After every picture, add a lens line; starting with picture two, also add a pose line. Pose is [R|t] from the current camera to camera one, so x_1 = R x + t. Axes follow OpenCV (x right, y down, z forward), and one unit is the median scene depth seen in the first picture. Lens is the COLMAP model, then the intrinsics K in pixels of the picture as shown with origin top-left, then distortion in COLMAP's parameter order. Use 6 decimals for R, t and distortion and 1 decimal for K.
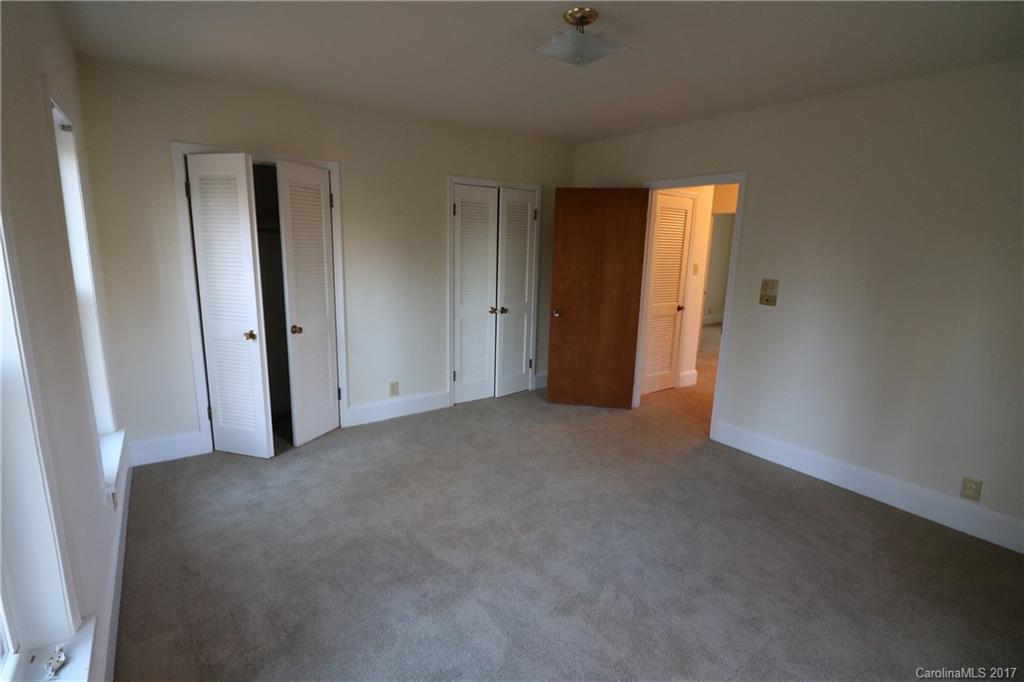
lens RADIAL K [[489.8, 0, 514.1], [0, 489.8, 340.5], [0, 0, 1]] dist [0.002801, -0.000136]
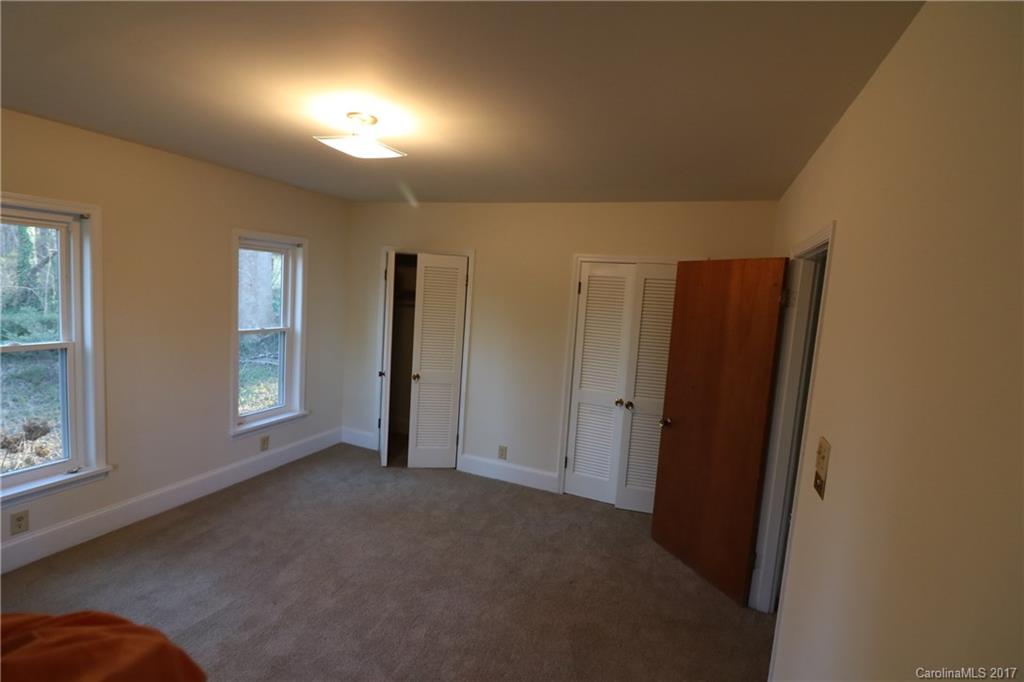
lens RADIAL K [[489.8, 0, 509.7], [0, 489.8, 337.6], [0, 0, 1]] dist [0.002801, -0.000136]
pose [[0.532562, 0.093198, -0.841244, 0.619355], [-0.230607, 0.972294, -0.038273, -0.103489], [0.814370, 0.214380, 0.539299, 0.383306]]
